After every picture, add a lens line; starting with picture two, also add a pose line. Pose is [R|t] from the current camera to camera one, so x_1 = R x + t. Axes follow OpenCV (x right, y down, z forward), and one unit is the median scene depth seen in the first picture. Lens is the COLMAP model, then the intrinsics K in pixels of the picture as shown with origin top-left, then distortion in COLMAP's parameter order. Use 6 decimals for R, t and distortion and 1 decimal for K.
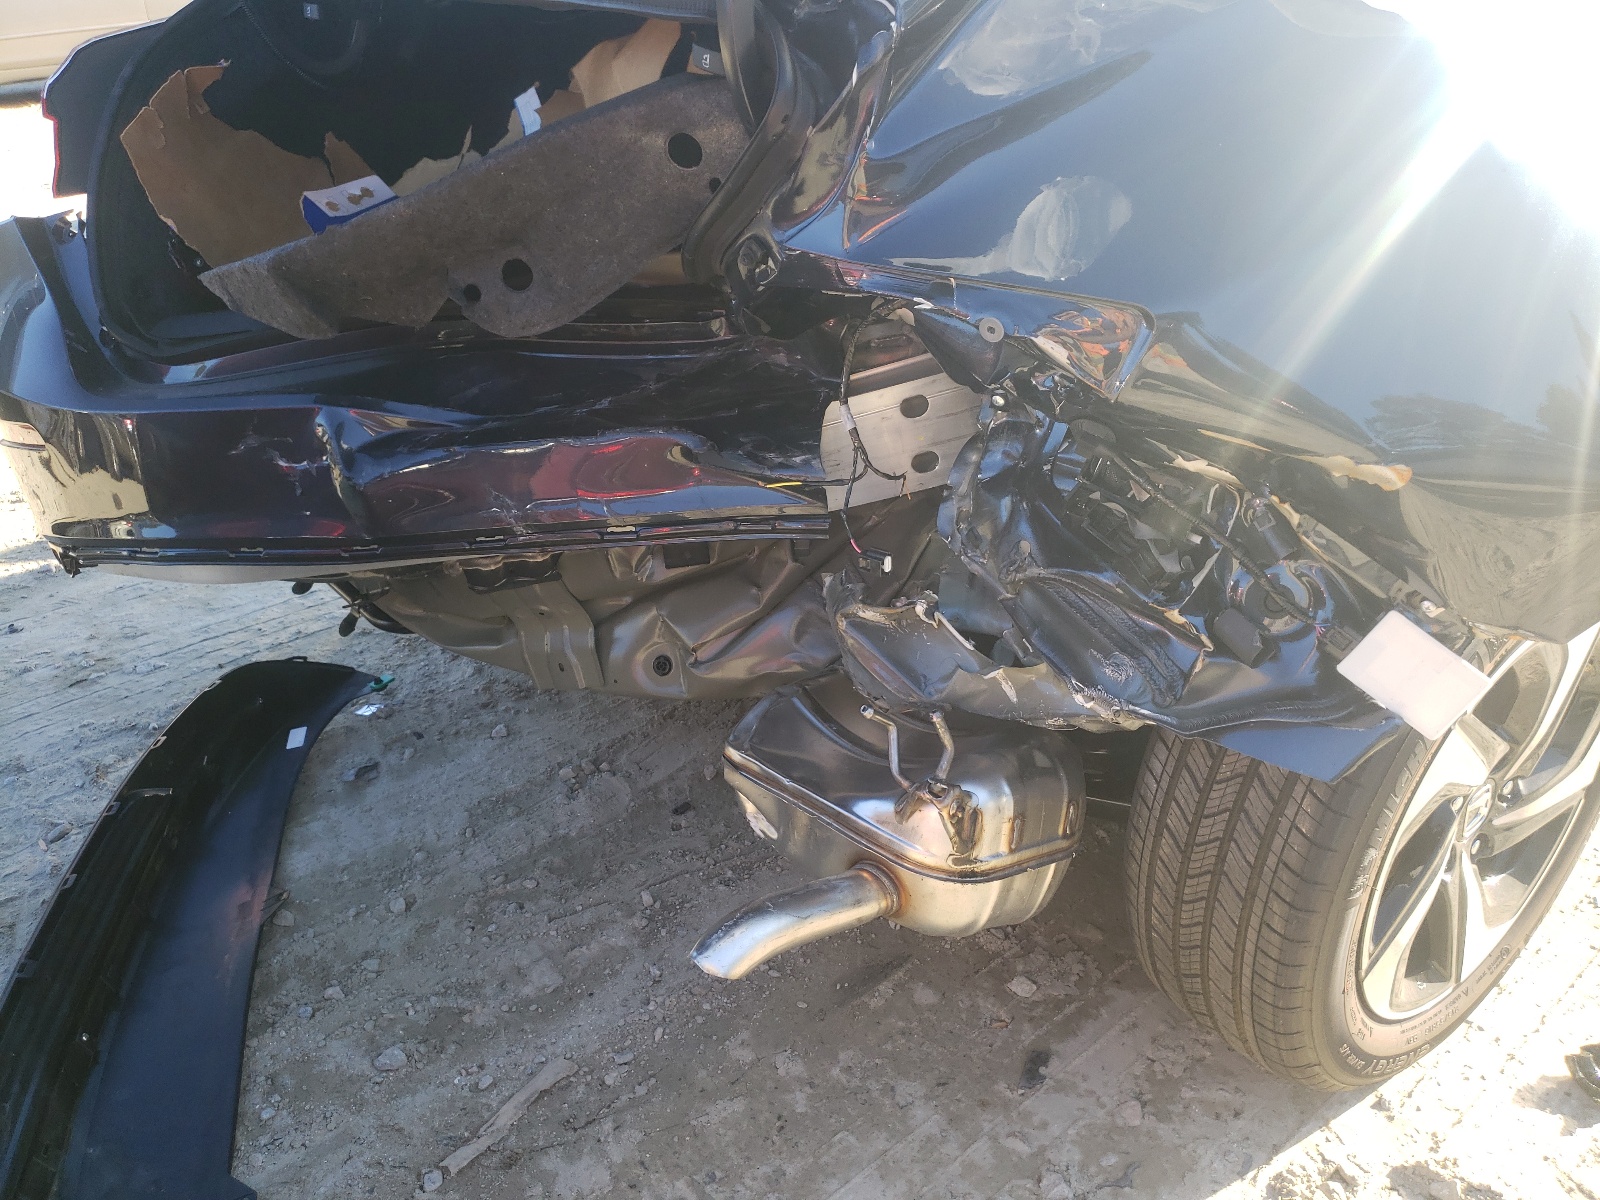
lens RADIAL K [[1287.0, 0, 800.0], [0, 1287.0, 600.0], [0, 0, 1]] dist [0.118349, -0.256096]
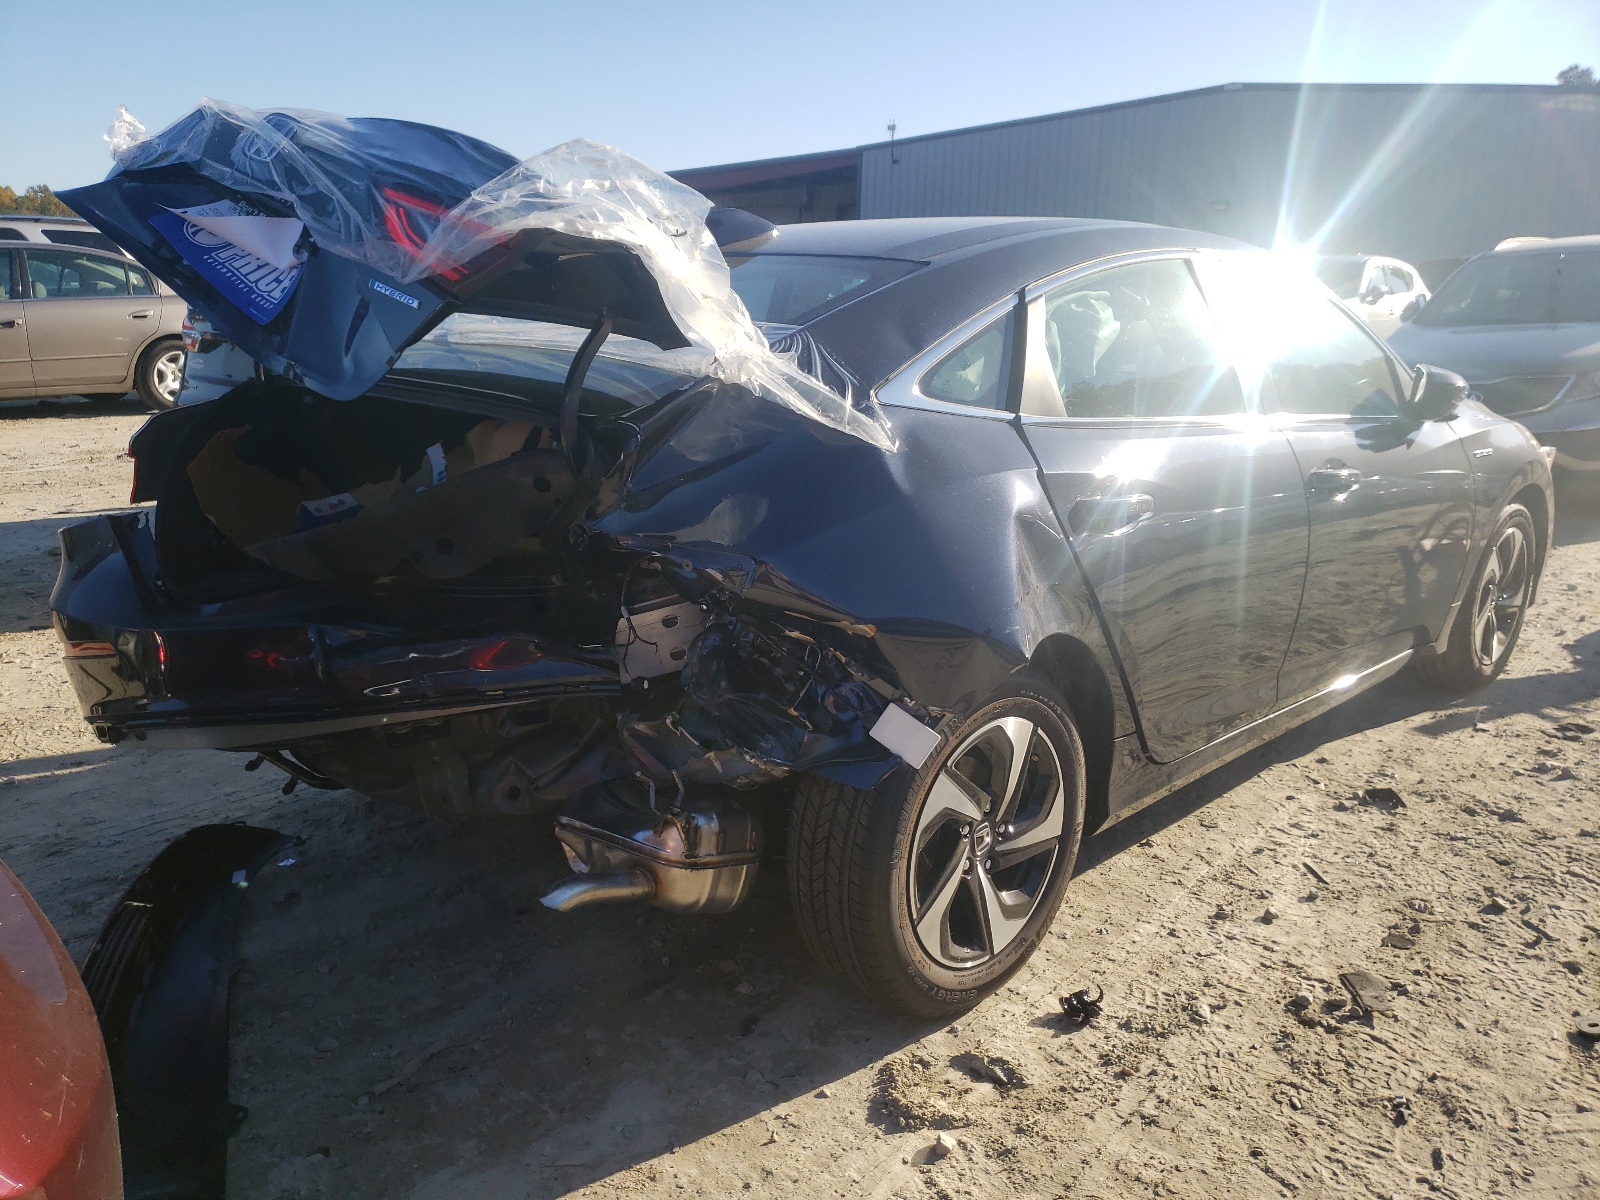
lens RADIAL K [[1187.2, 0, 800.0], [0, 1187.2, 600.0], [0, 0, 1]] dist [0.091890, -0.136245]
pose [[0.988892, 0.000370, 0.148633, 0.024344], [0.033377, 0.973905, -0.224487, 0.197983], [-0.144838, 0.226955, 0.963075, -0.613327]]
